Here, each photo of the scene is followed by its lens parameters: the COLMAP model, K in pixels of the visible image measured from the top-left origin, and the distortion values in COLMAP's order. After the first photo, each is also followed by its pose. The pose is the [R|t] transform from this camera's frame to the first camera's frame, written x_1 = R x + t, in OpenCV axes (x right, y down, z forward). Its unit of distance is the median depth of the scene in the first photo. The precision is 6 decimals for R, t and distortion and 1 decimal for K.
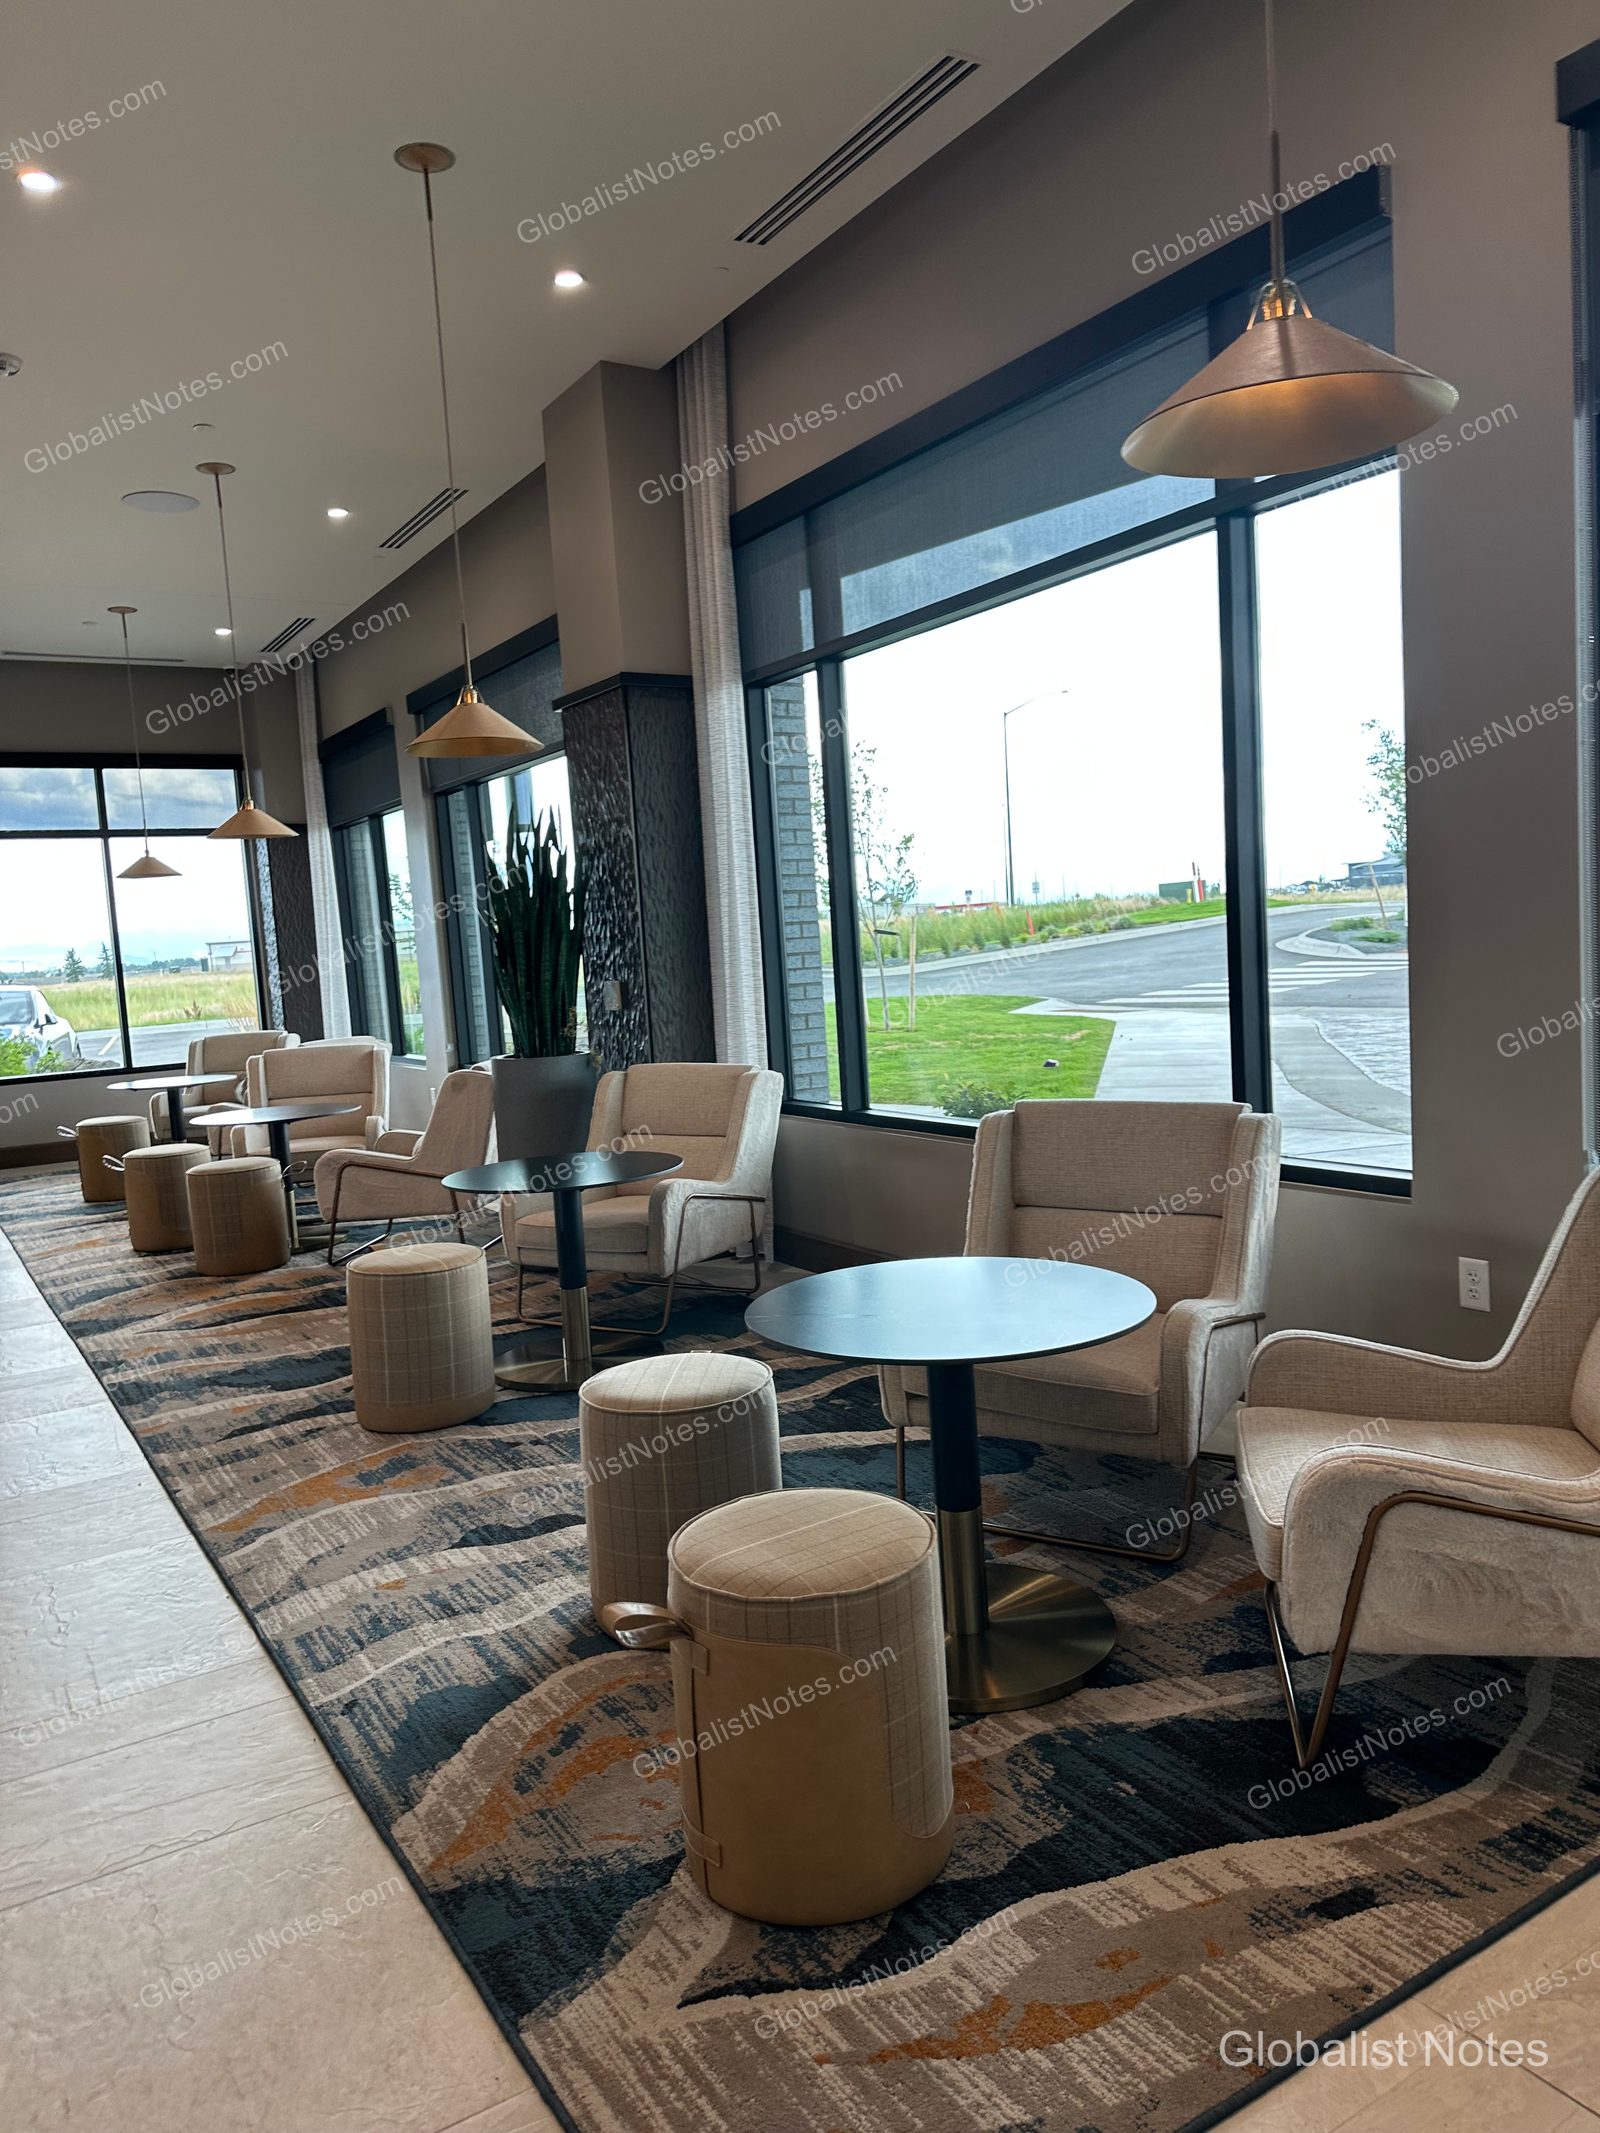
lens RADIAL K [[1485.0, 0, 800.0], [0, 1485.0, 1066.5], [0, 0, 1]] dist [0.162028, -0.249349]
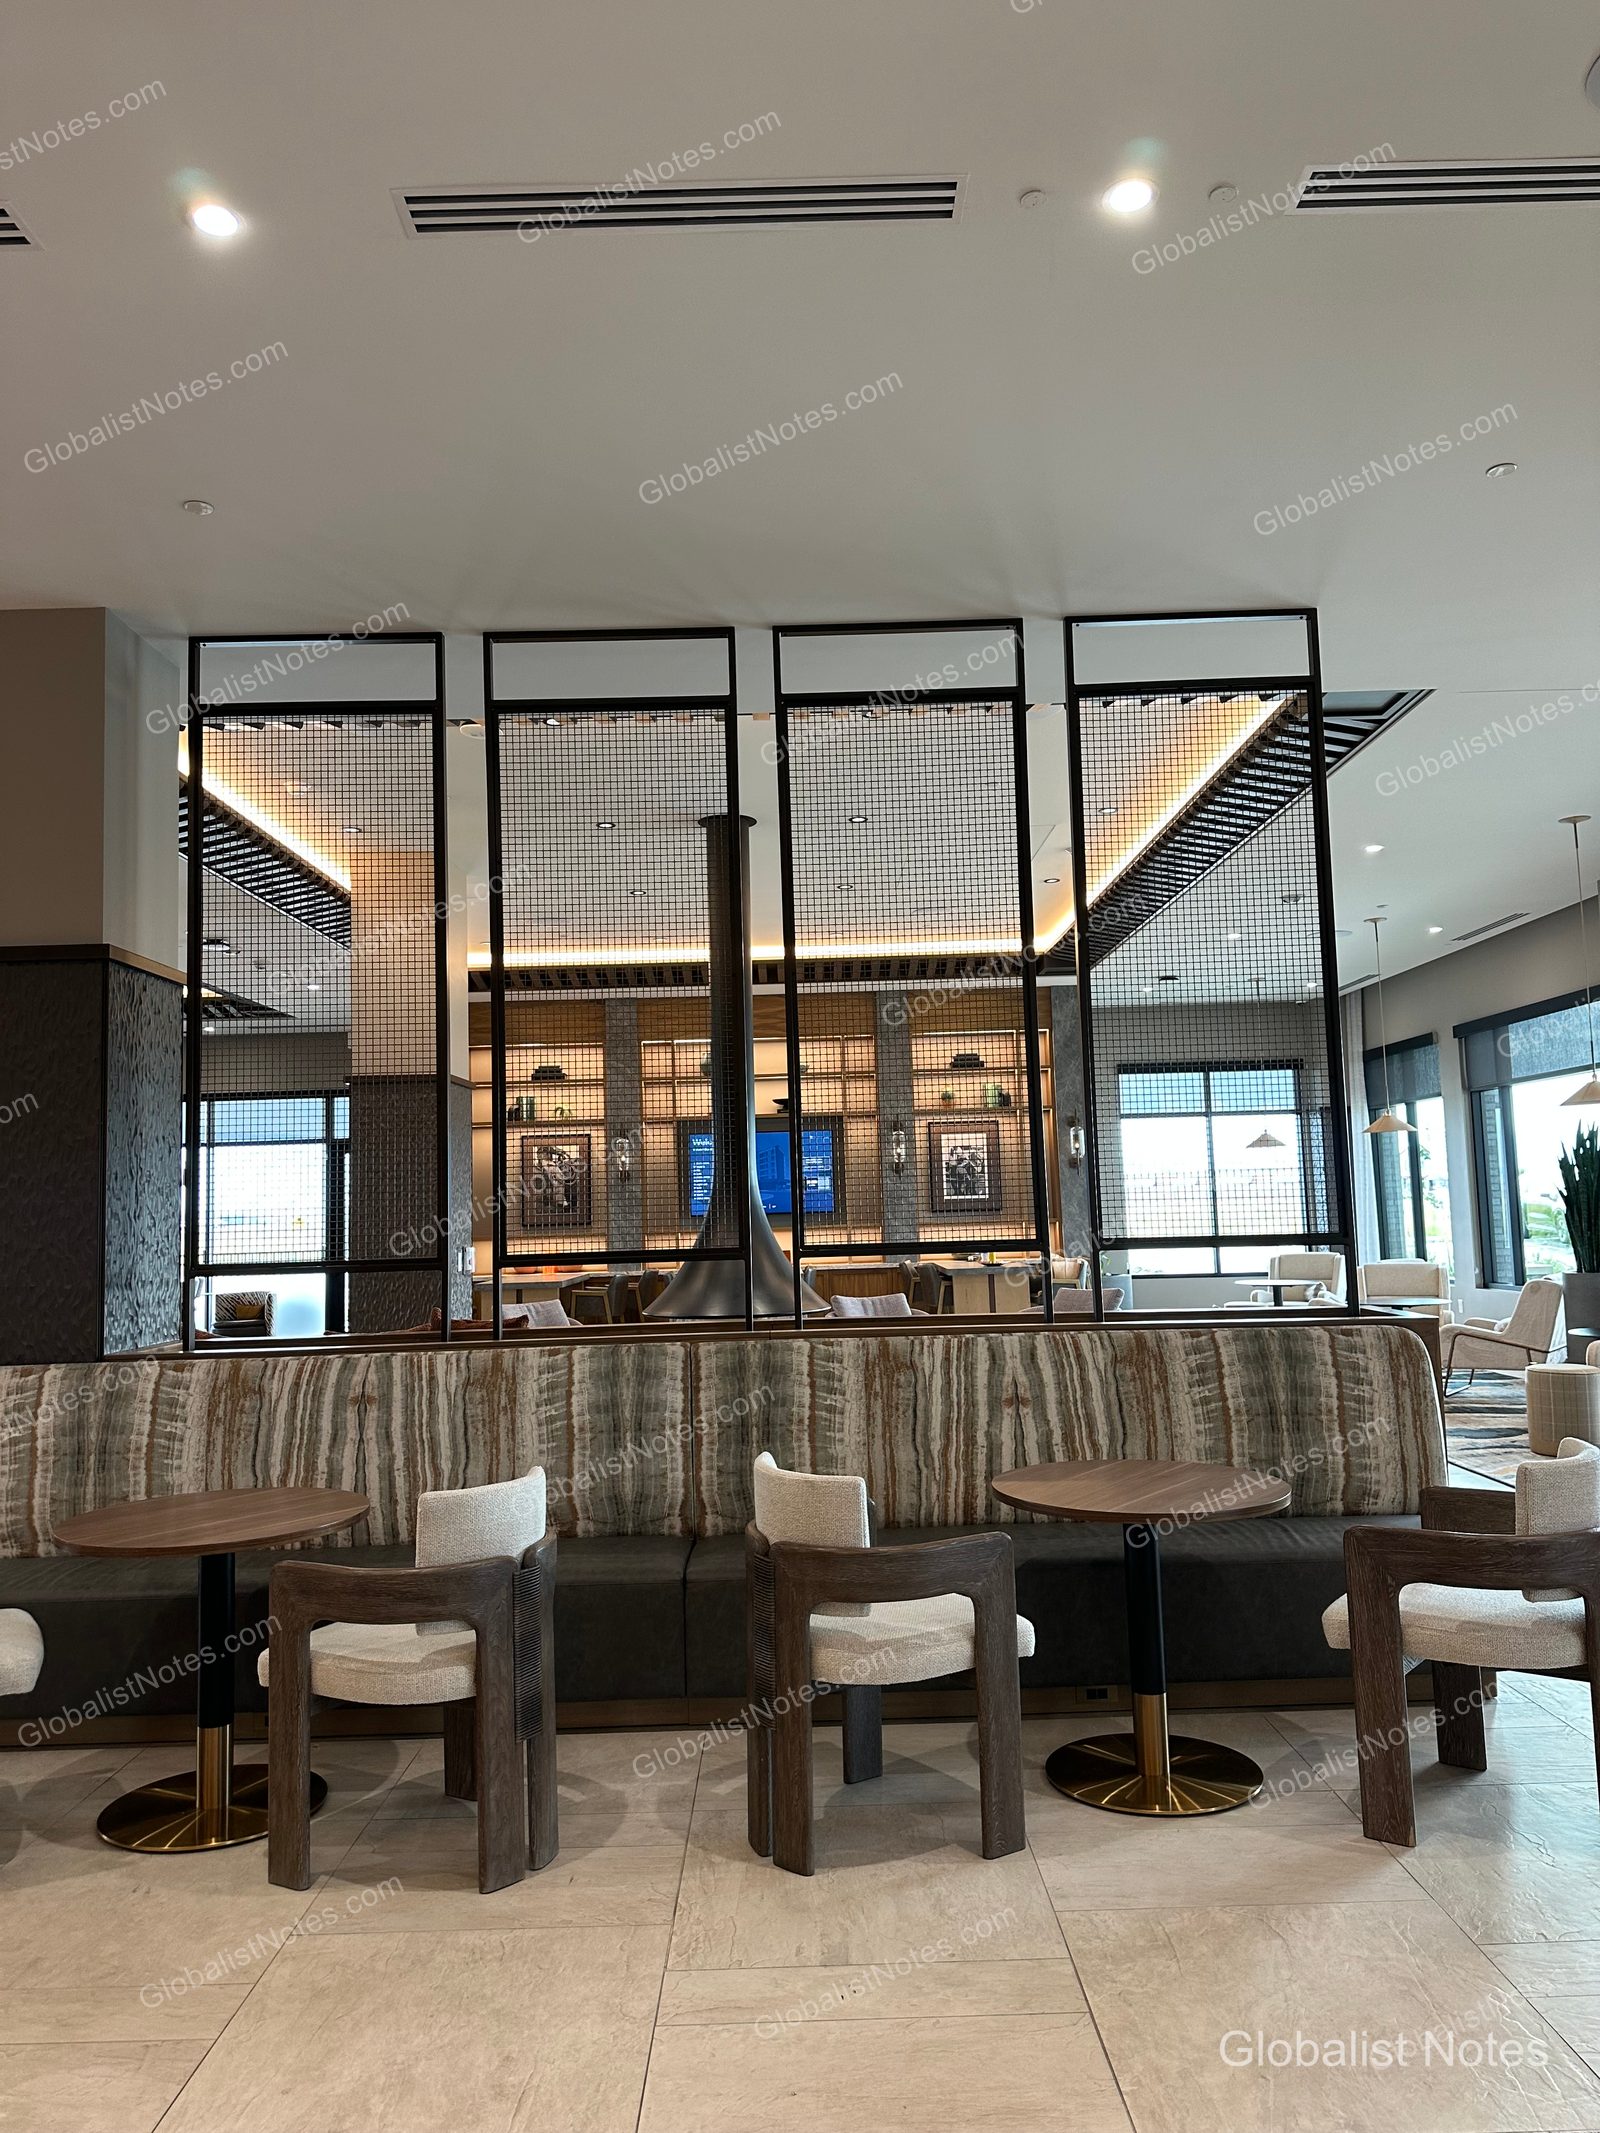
lens RADIAL K [[1485.0, 0, 800.0], [0, 1485.0, 1066.5], [0, 0, 1]] dist [0.162028, -0.249349]
pose [[0.853617, -0.013226, -0.520734, -0.033339], [-0.068446, 0.988162, -0.137299, 0.036675], [0.516385, 0.152843, 0.842606, -0.545015]]
